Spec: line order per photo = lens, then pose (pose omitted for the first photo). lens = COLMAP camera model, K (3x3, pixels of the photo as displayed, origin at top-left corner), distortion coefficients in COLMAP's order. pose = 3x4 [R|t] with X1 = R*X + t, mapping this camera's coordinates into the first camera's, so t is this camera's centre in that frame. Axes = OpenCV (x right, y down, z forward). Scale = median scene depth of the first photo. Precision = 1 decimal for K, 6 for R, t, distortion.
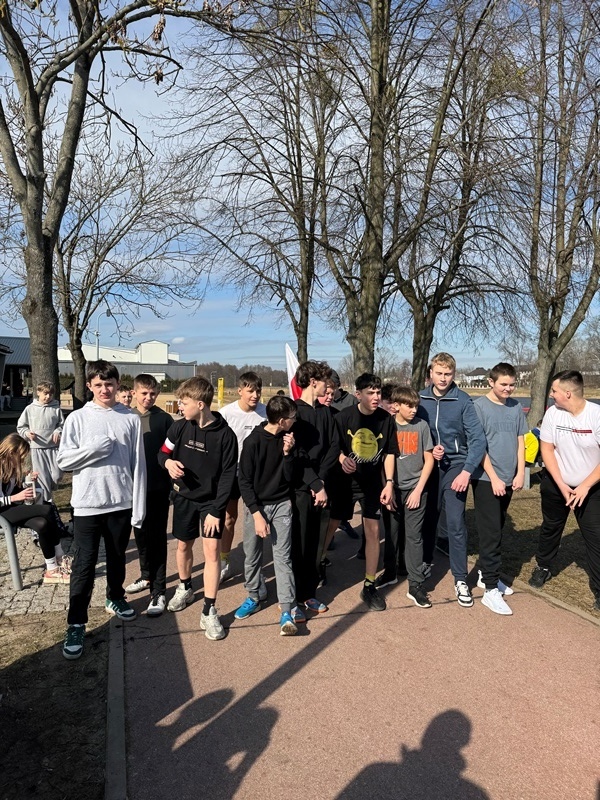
lens RADIAL K [[542.6, 0, 295.4], [0, 542.6, 408.9], [0, 0, 1]] dist [0.045615, -0.055525]
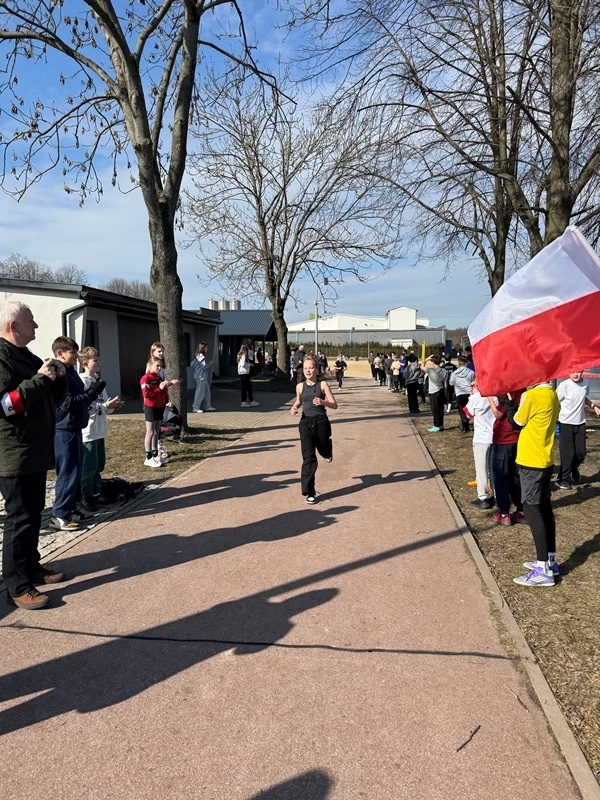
lens RADIAL K [[542.6, 0, 306.2], [0, 542.6, 413.2], [0, 0, 1]] dist [0.045615, -0.055525]
pose [[0.906730, 0.027031, -0.420845, 0.142387], [0.002477, 0.997585, 0.069411, 0.002129], [0.421705, -0.063980, 0.904473, 0.103568]]
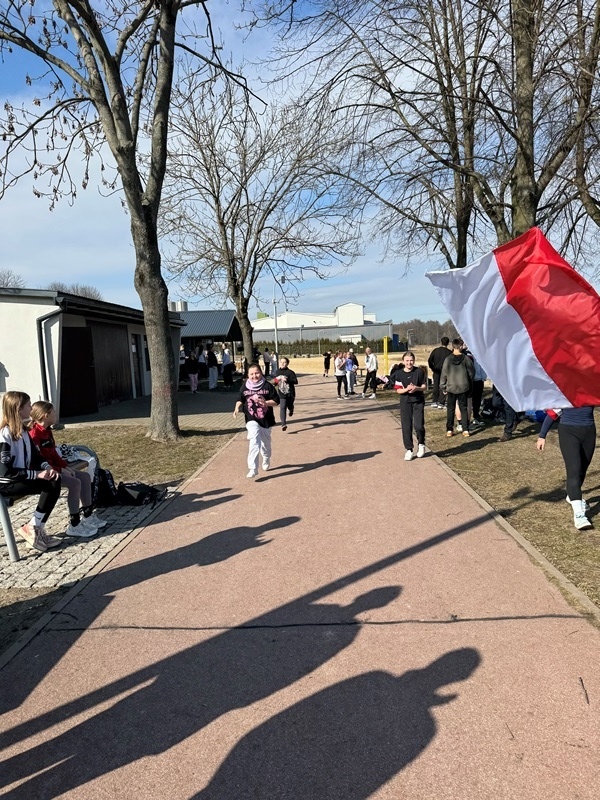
lens RADIAL K [[542.6, 0, 305.4], [0, 542.6, 413.6], [0, 0, 1]] dist [0.045615, -0.055525]
pose [[0.939813, -0.018801, -0.341171, 0.100474], [0.047153, 0.996068, 0.075001, 0.002571], [0.338420, -0.086575, 0.937004, 0.074104]]
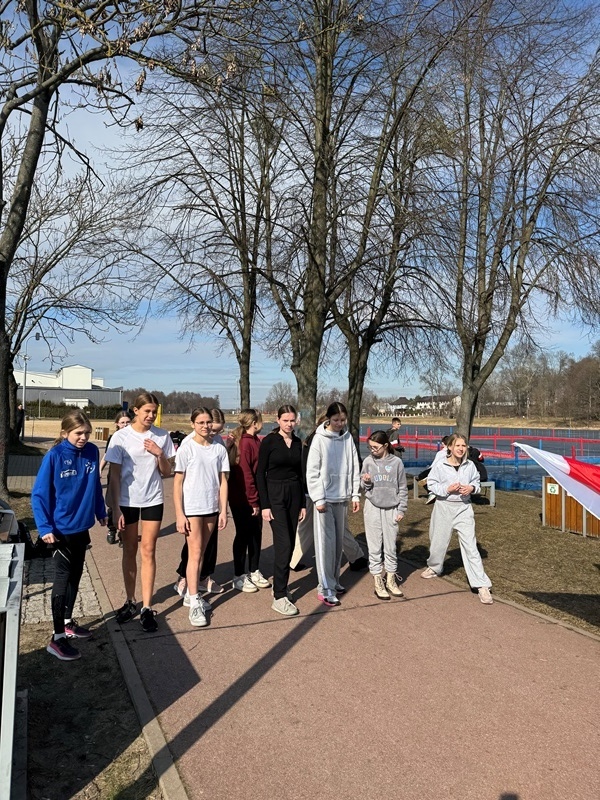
lens RADIAL K [[542.6, 0, 295.9], [0, 542.6, 419.7], [0, 0, 1]] dist [0.045615, -0.055525]
pose [[0.991518, 0.005833, 0.129835, -0.030616], [-0.001789, 0.999510, -0.031240, 0.003094], [-0.129953, 0.030743, 0.991043, -0.035825]]
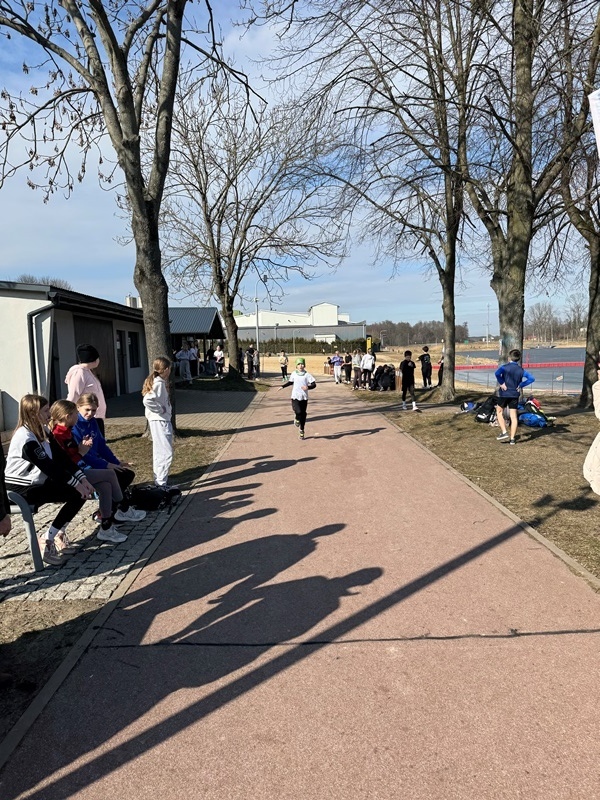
lens RADIAL K [[542.6, 0, 304.7], [0, 542.6, 408.6], [0, 0, 1]] dist [0.045615, -0.055525]
pose [[0.955681, -0.007230, -0.294317, 0.065467], [0.029058, 0.997134, 0.069858, -0.002154], [0.292968, -0.075314, 0.953151, 0.068776]]
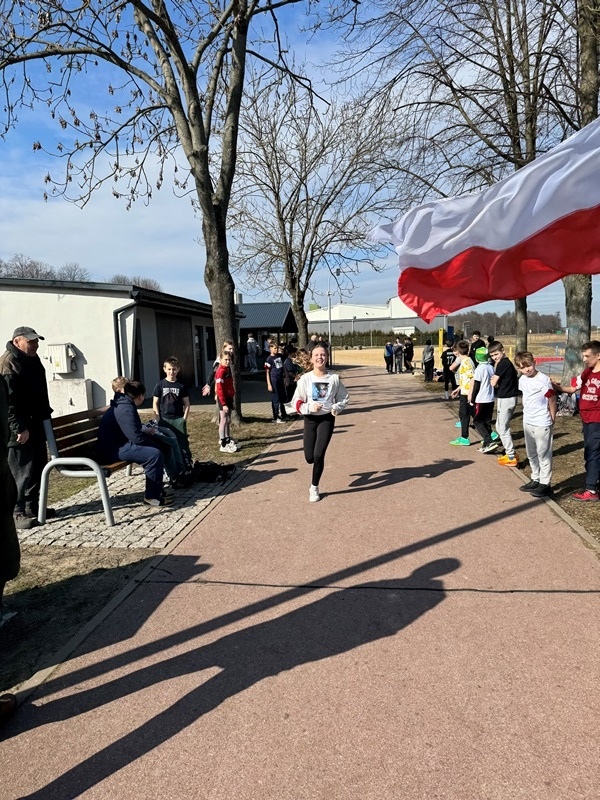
lens RADIAL K [[542.6, 0, 306.0], [0, 542.6, 403.6], [0, 0, 1]] dist [0.045615, -0.055525]
pose [[0.904760, -0.002118, -0.425917, 0.102169], [0.034574, 0.997053, 0.068485, 0.003102], [0.424517, -0.076688, 0.902166, 0.045382]]
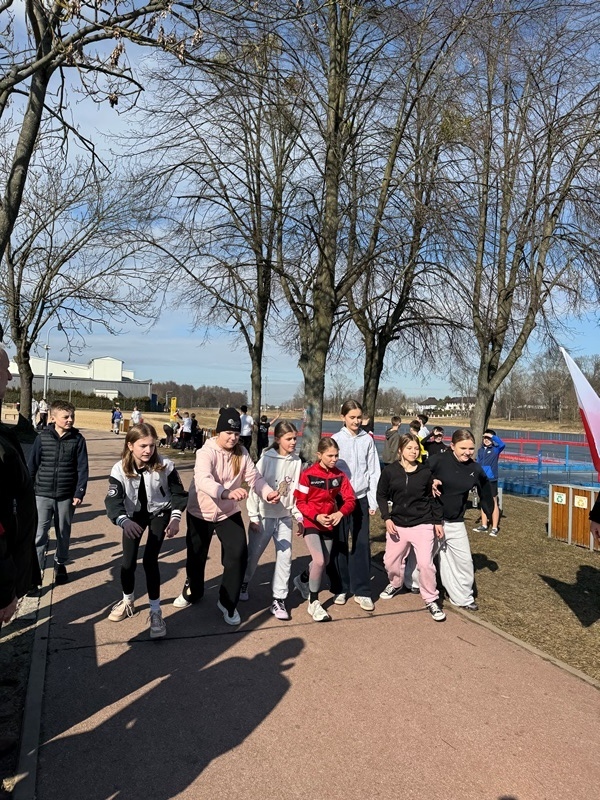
lens RADIAL K [[542.6, 0, 299.3], [0, 542.6, 417.0], [0, 0, 1]] dist [0.045615, -0.055525]
pose [[0.995622, 0.034966, 0.086682, 0.011407], [-0.032463, 0.999019, -0.030126, 0.001809], [-0.087650, 0.027180, 0.995780, -0.012931]]
